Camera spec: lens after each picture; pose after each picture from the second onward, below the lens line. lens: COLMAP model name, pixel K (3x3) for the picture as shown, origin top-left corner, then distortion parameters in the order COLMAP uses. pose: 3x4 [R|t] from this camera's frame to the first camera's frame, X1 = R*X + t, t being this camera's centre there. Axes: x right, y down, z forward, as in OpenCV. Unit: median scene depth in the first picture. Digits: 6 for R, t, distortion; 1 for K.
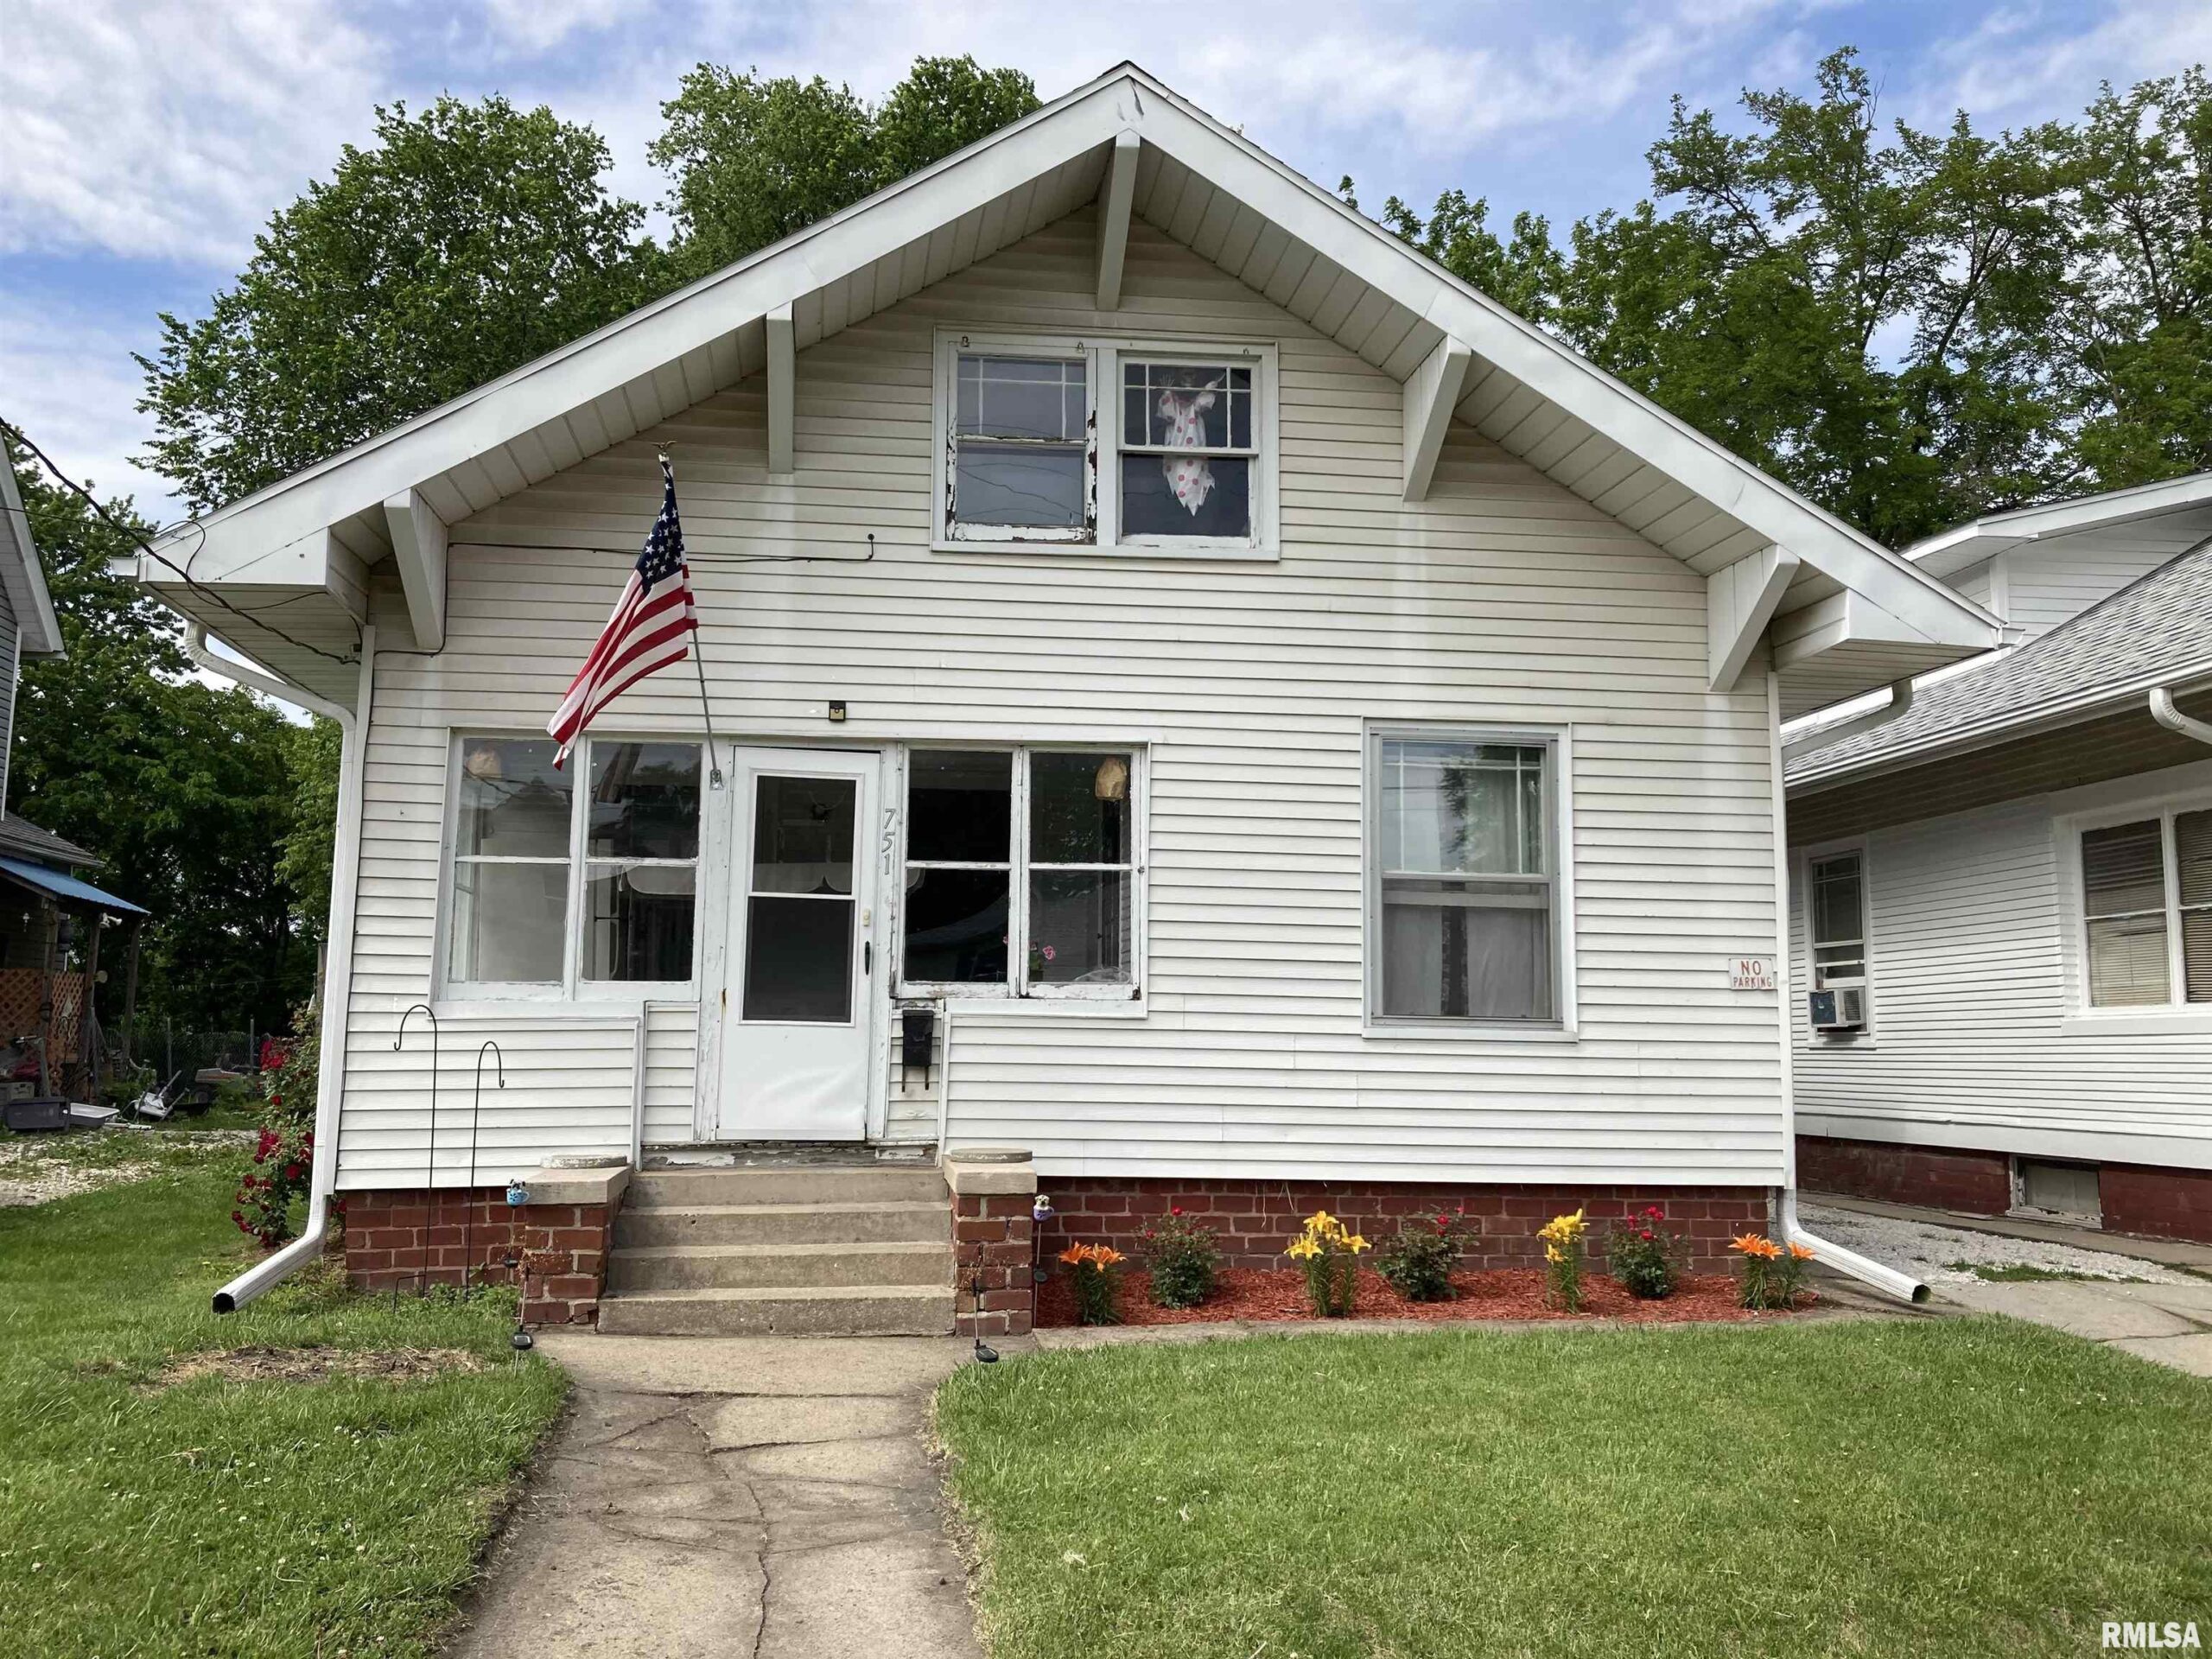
lens RADIAL K [[1778.6, 0, 1085.3], [0, 1778.6, 824.4], [0, 0, 1]] dist [0.054863, -0.082203]
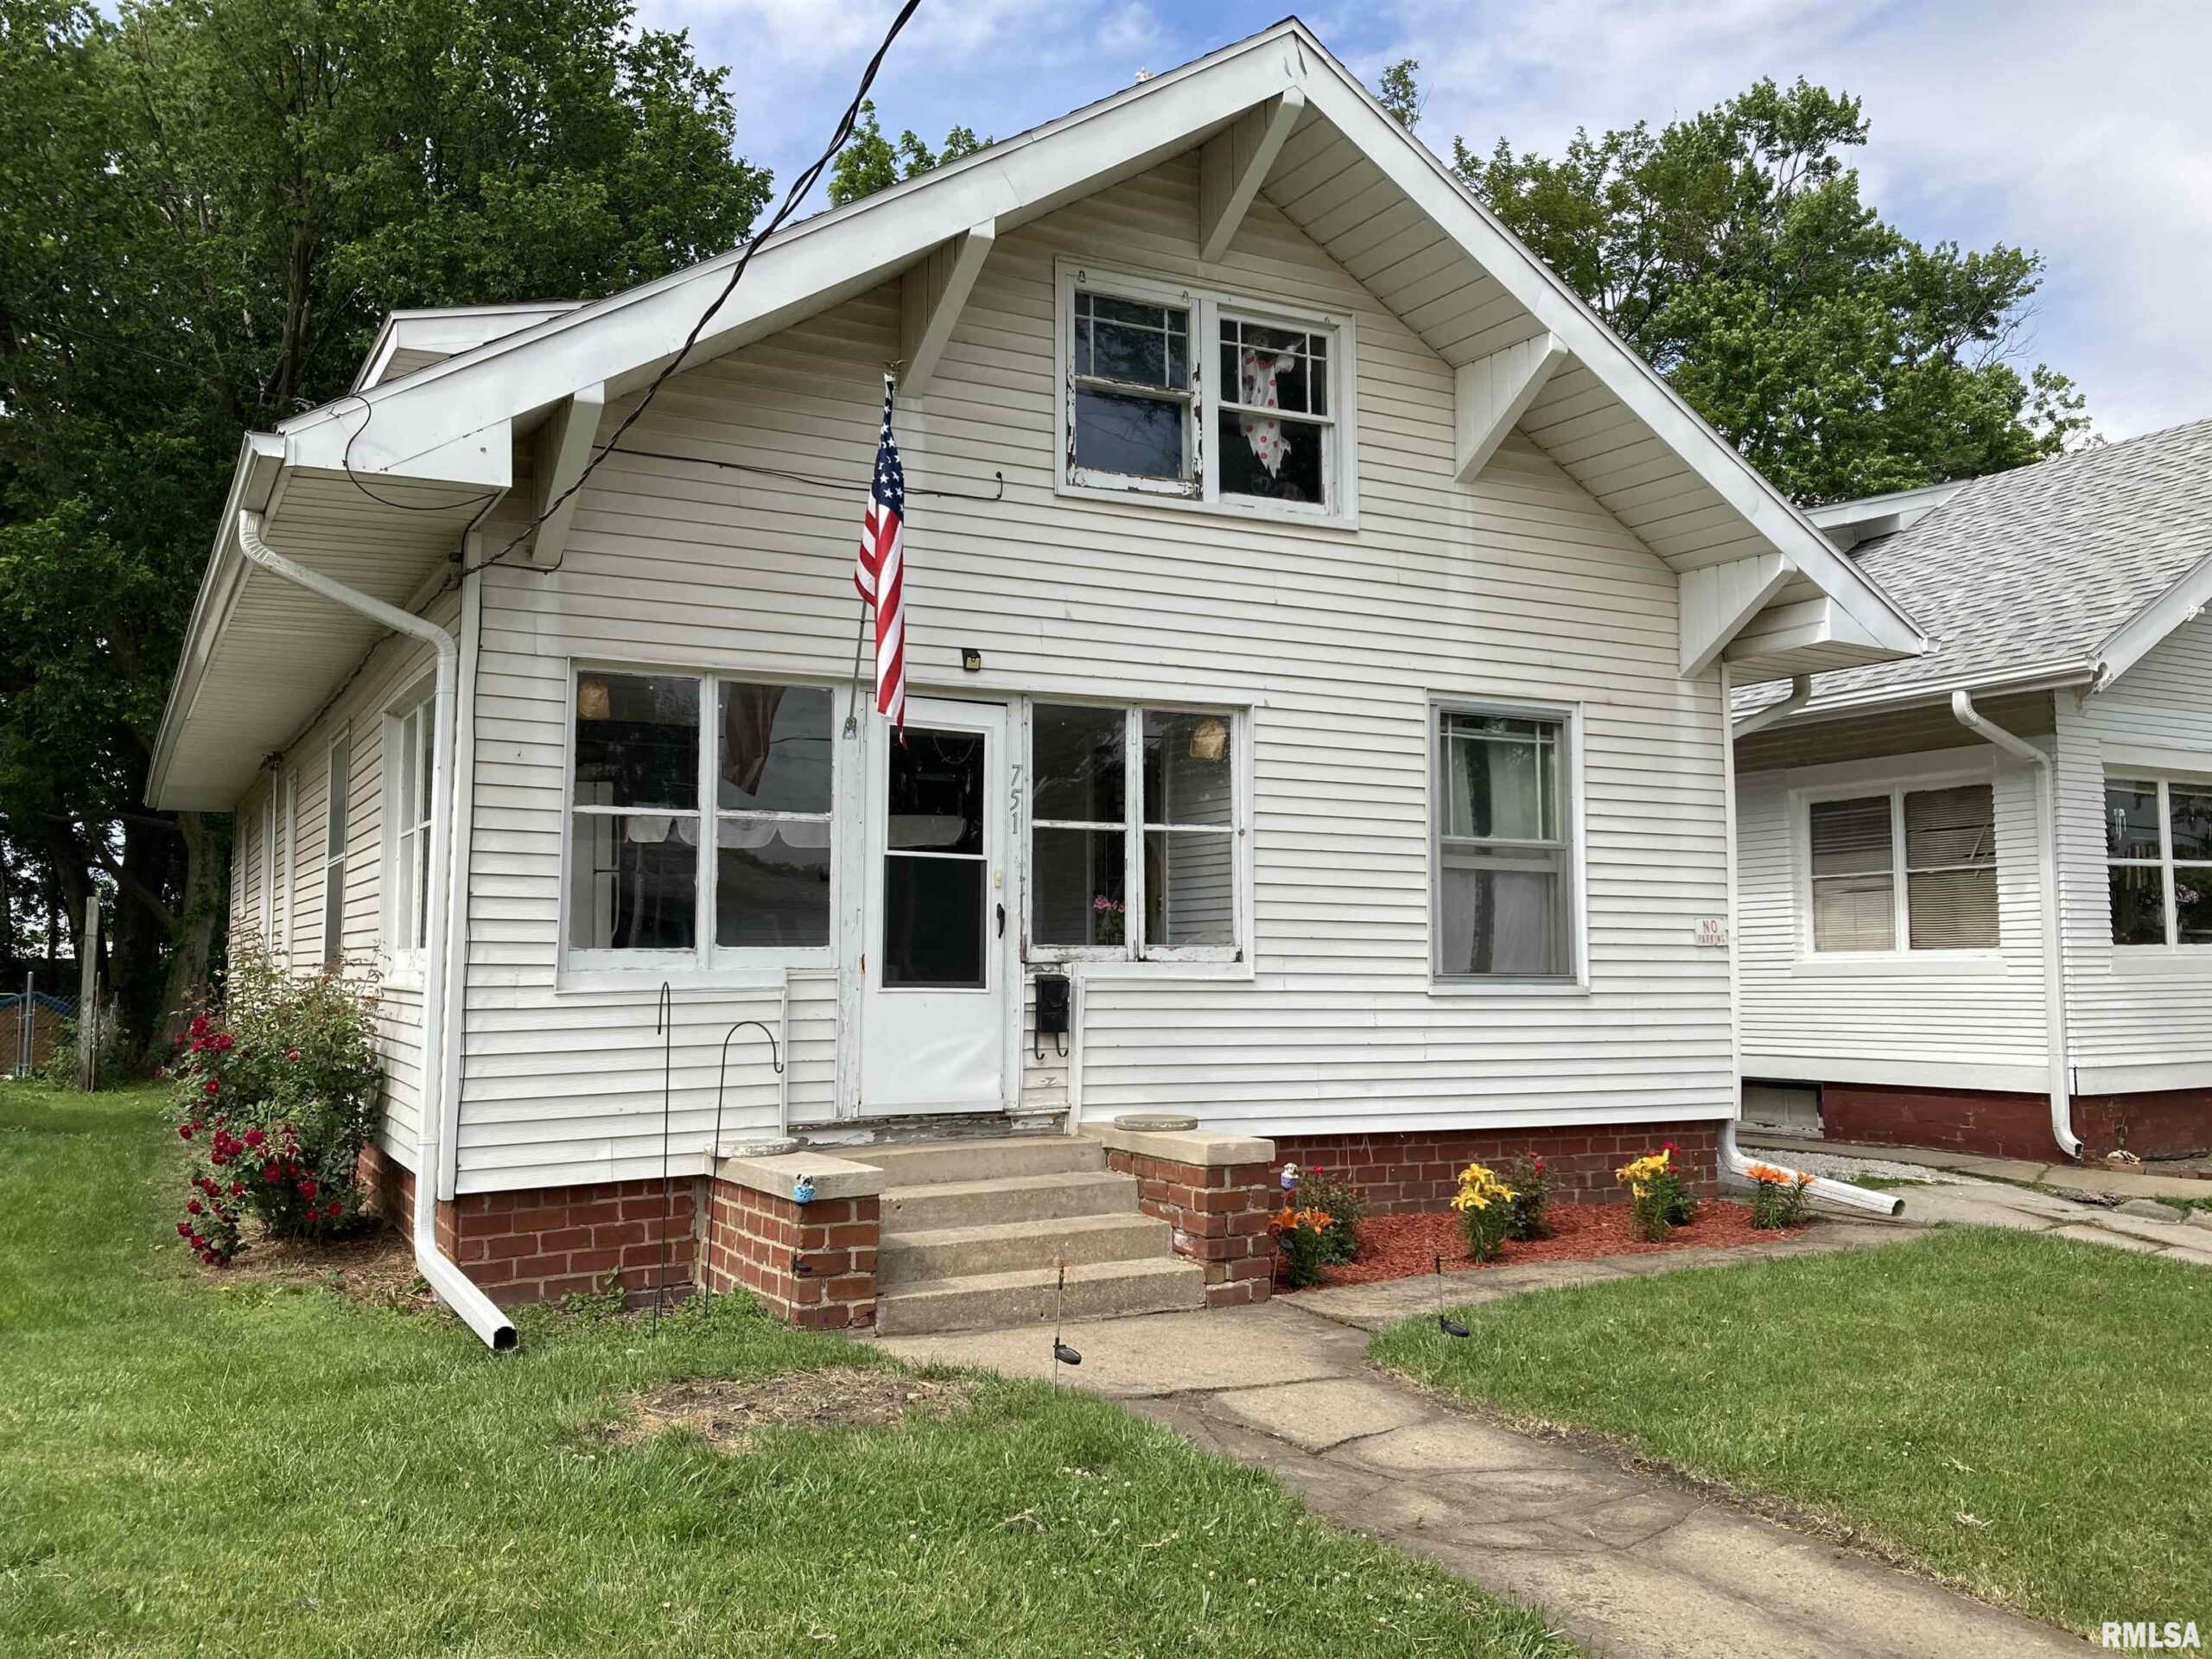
lens RADIAL K [[1795.9, 0, 1078.3], [0, 1795.9, 823.1], [0, 0, 1]] dist [0.057311, -0.130731]
pose [[0.934596, 0.018089, 0.355250, -0.414249], [-0.033671, 0.998721, 0.037728, -0.014632], [-0.354113, -0.047222, 0.934010, 0.086272]]
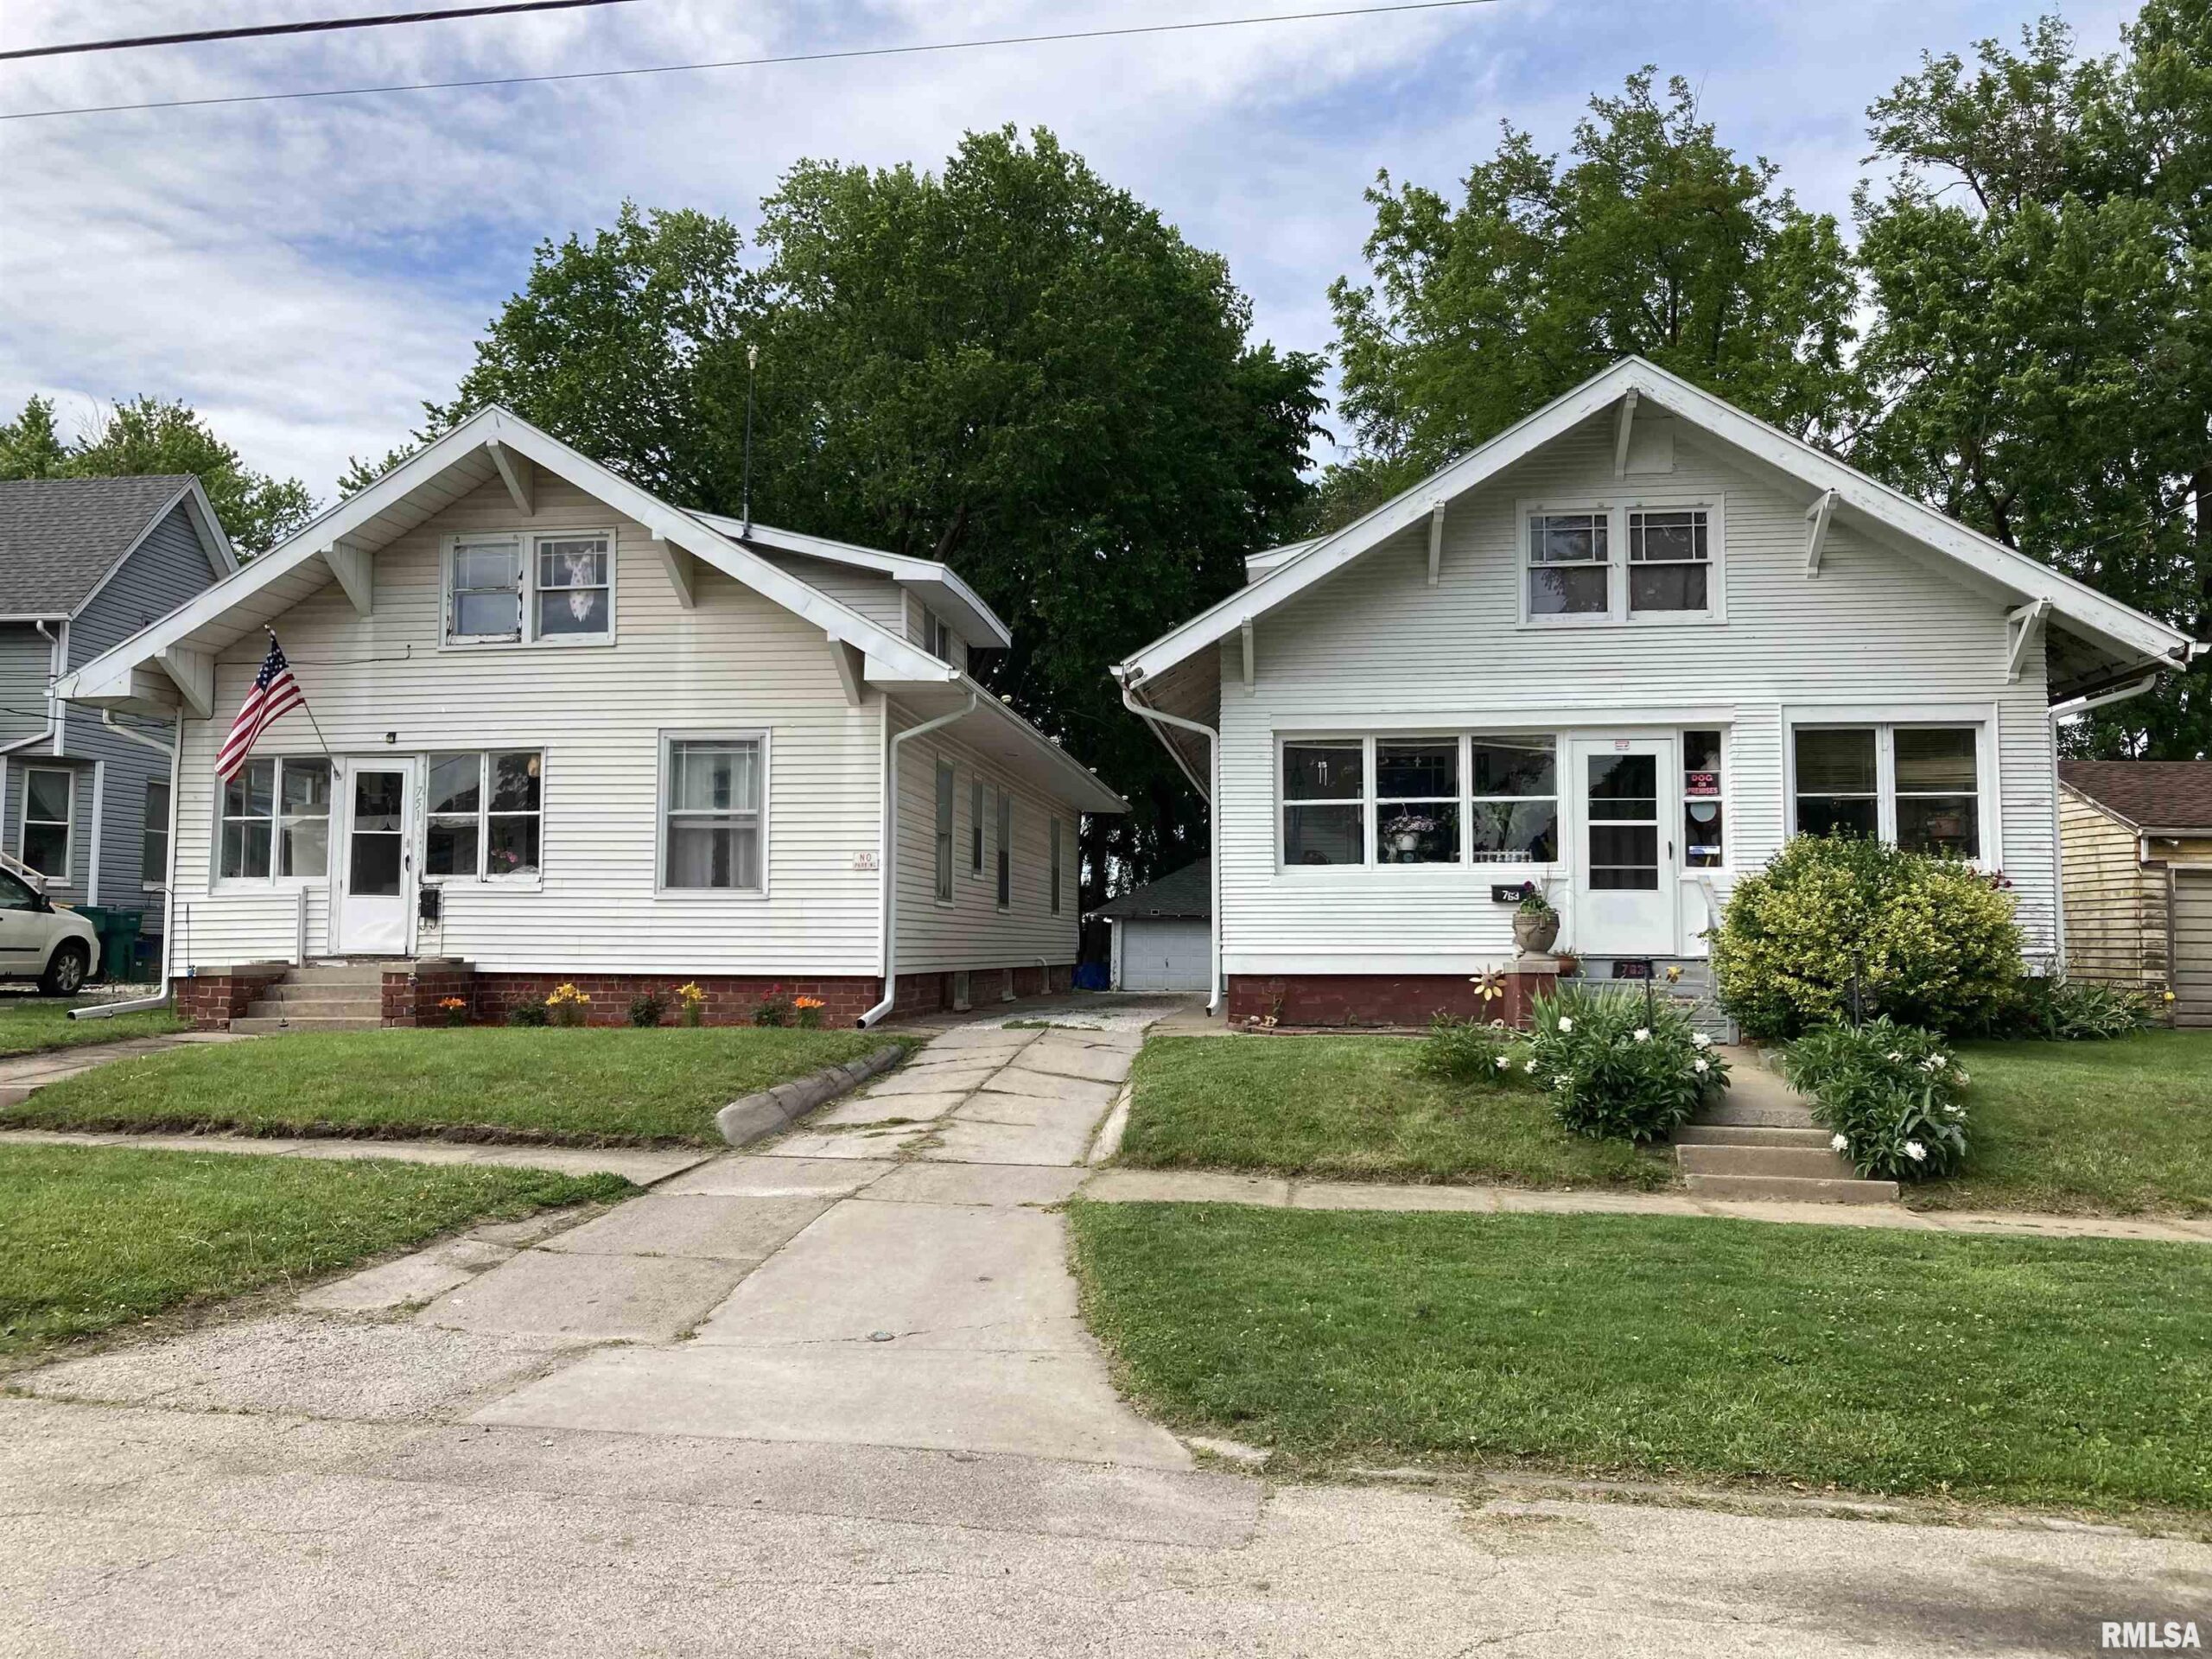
lens RADIAL K [[1782.8, 0, 1098.5], [0, 1782.8, 820.1], [0, 0, 1]] dist [-0.003245, 0.003553]
pose [[0.970066, -0.026300, -0.241412, 1.066398], [0.037924, 0.998328, 0.043629, -0.028648], [0.239861, -0.051479, 0.969441, -0.706771]]
